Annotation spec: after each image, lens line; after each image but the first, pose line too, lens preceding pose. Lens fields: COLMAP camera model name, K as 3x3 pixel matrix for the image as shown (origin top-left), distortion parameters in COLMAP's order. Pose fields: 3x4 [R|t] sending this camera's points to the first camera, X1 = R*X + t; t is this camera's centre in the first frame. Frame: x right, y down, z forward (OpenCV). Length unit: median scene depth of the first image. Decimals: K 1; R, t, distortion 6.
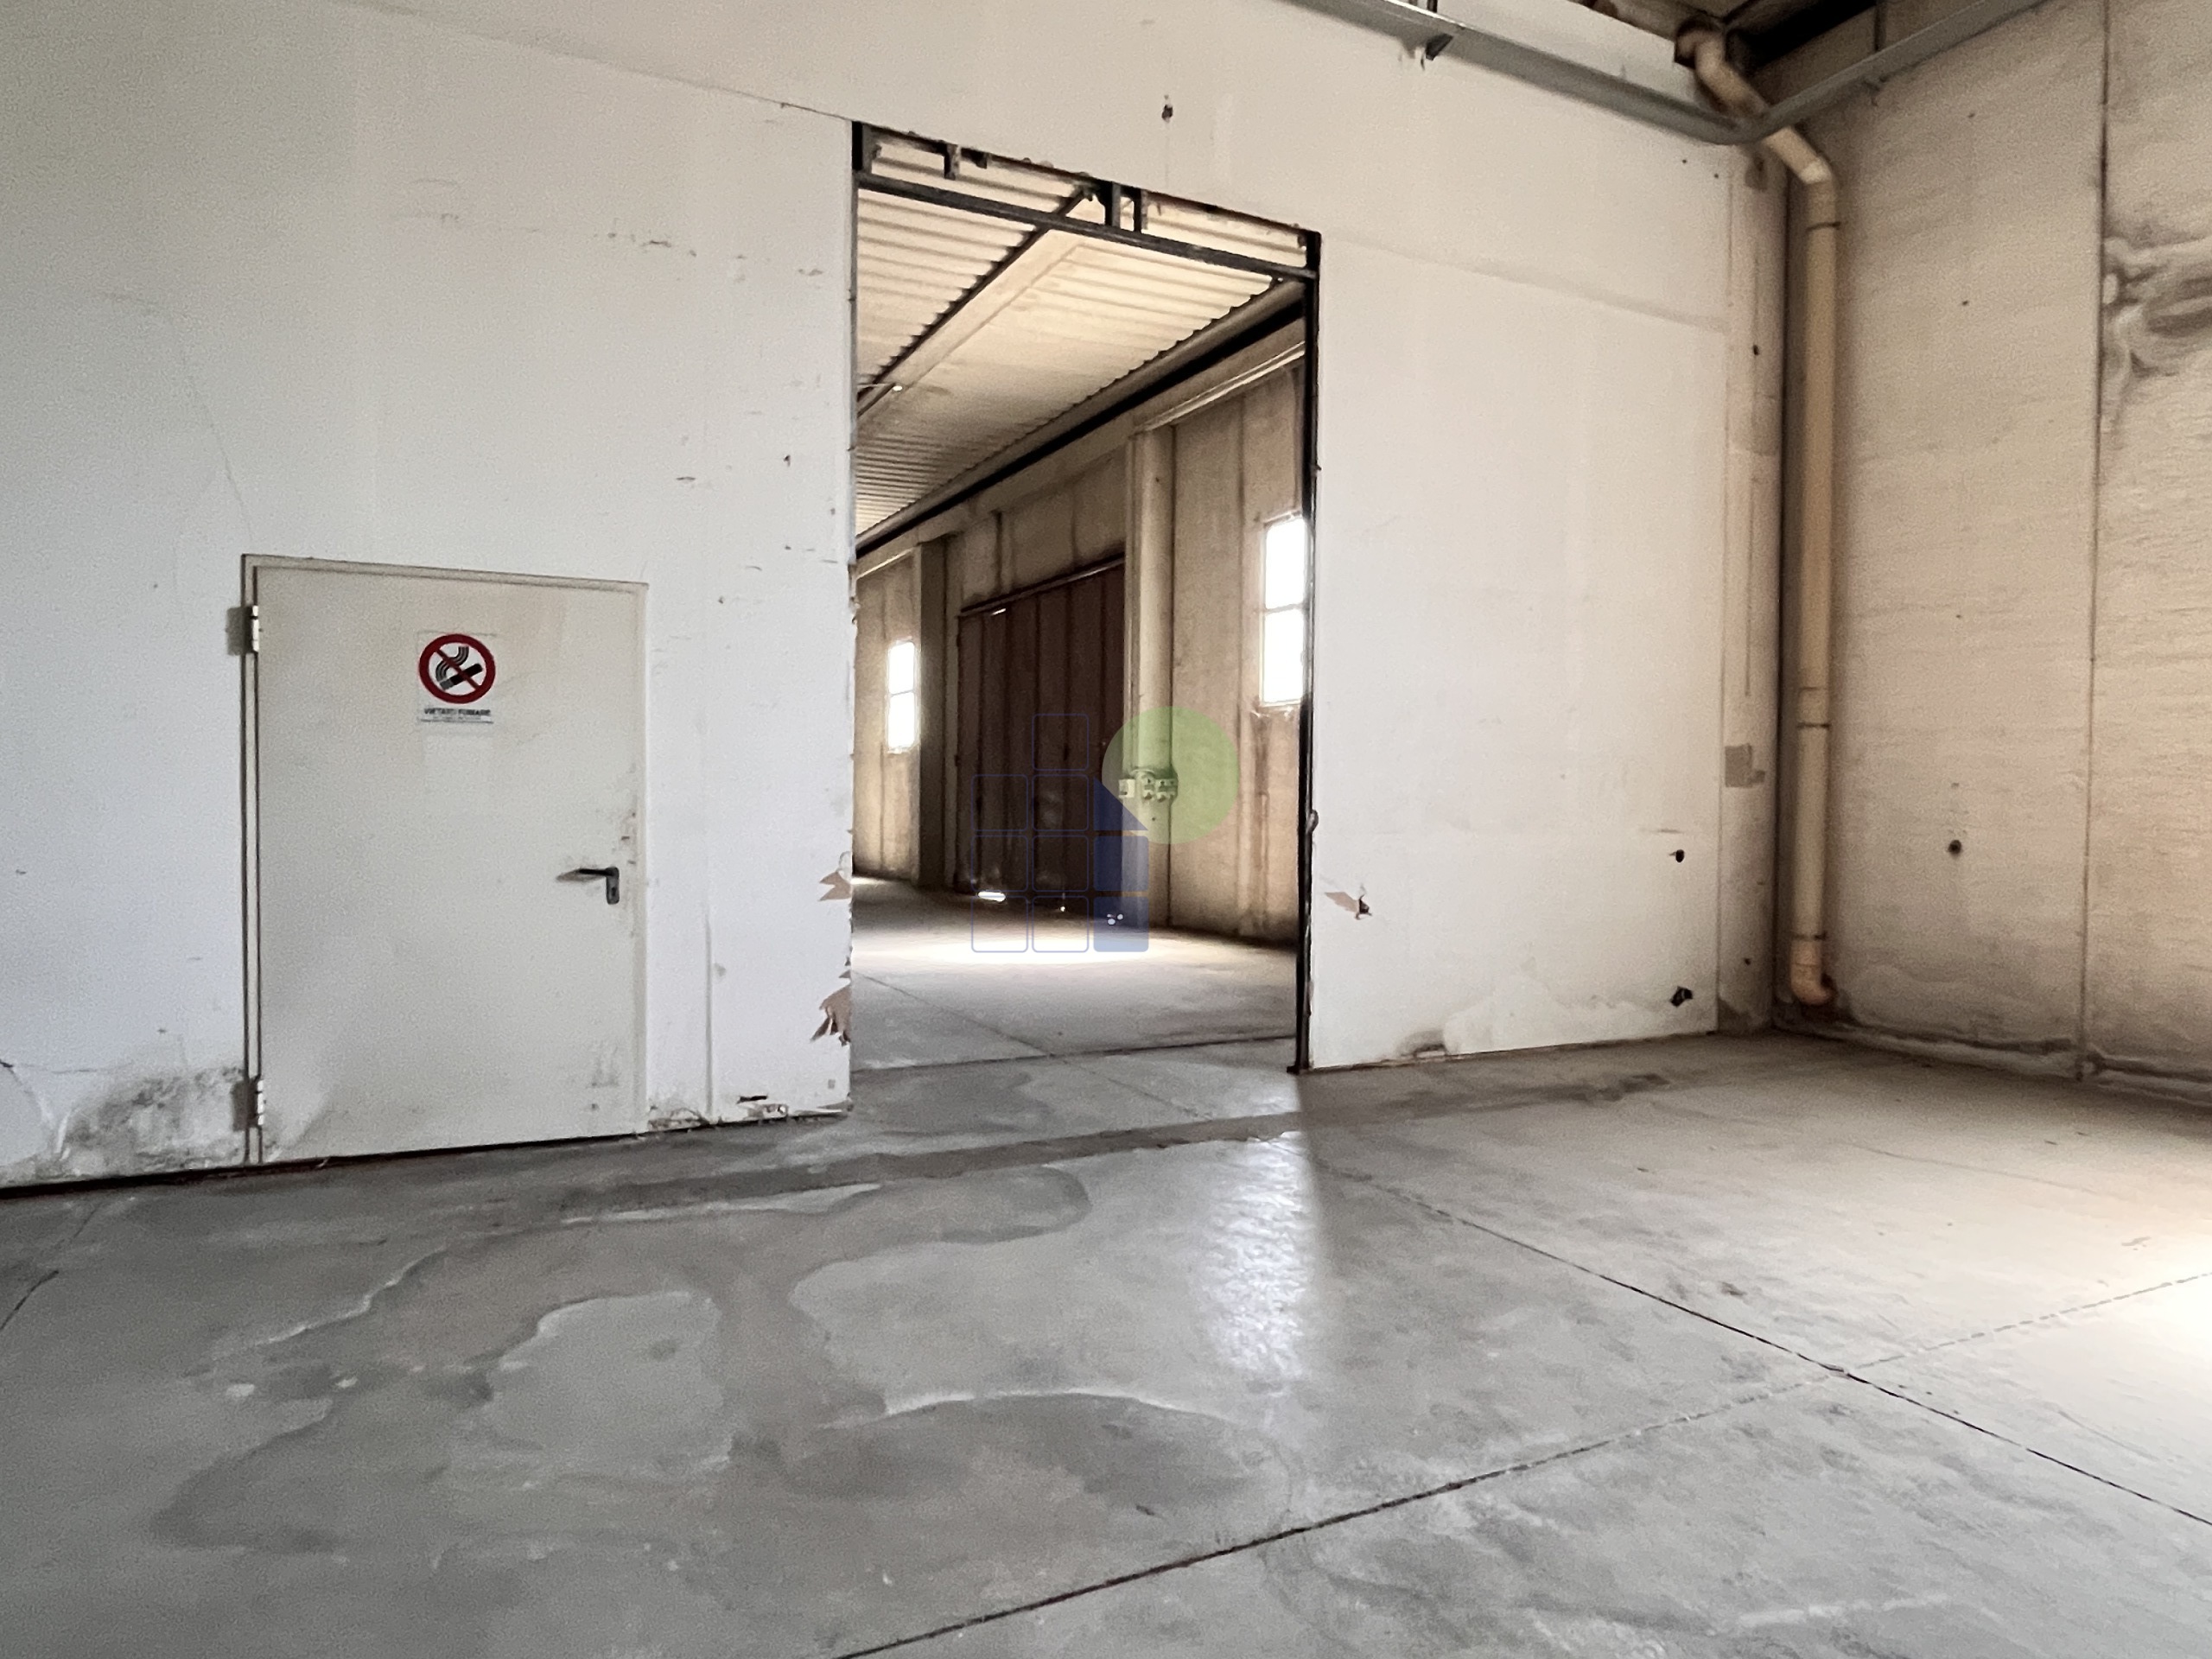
lens RADIAL K [[1361.3, 0, 1111.2], [0, 1361.3, 834.9], [0, 0, 1]] dist [-0.003845, -0.000710]
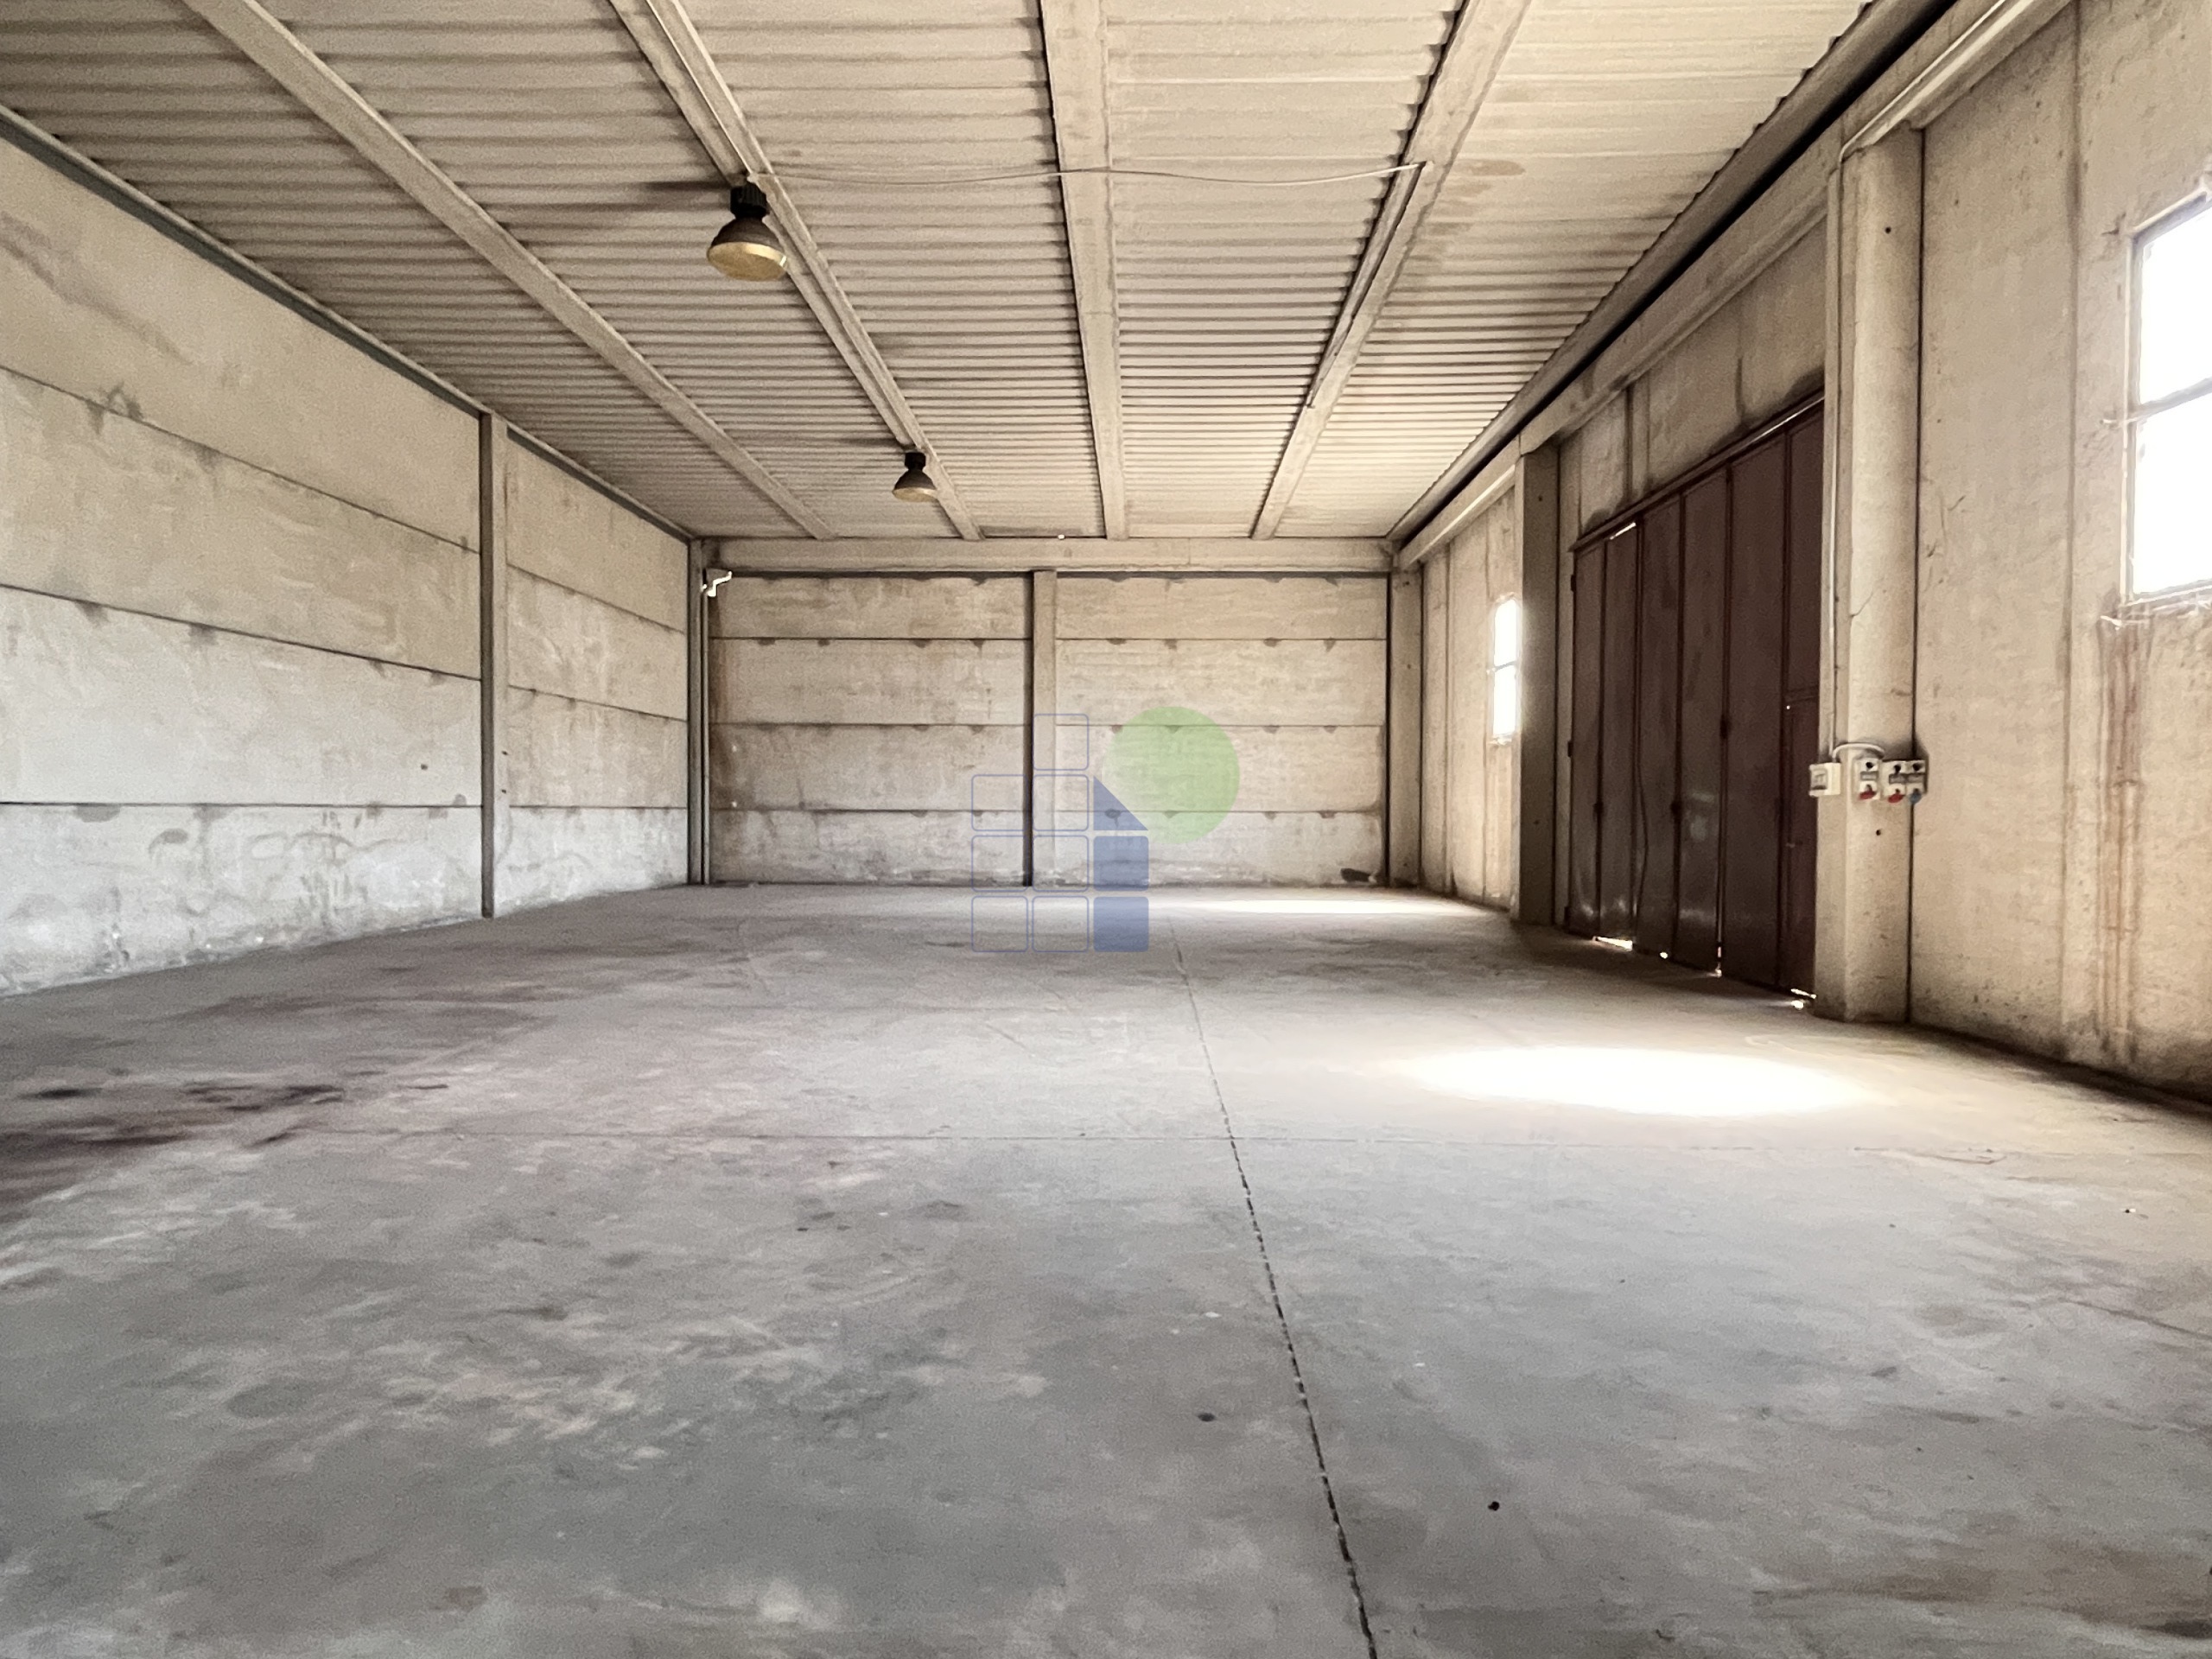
lens RADIAL K [[1361.3, 0, 1111.2], [0, 1361.3, 834.9], [0, 0, 1]] dist [-0.003845, -0.000710]
pose [[0.881094, 0.004964, -0.472915, 0.017534], [-0.008434, 0.999951, -0.005218, -0.004986], [0.472866, 0.008586, 0.881093, 0.353732]]
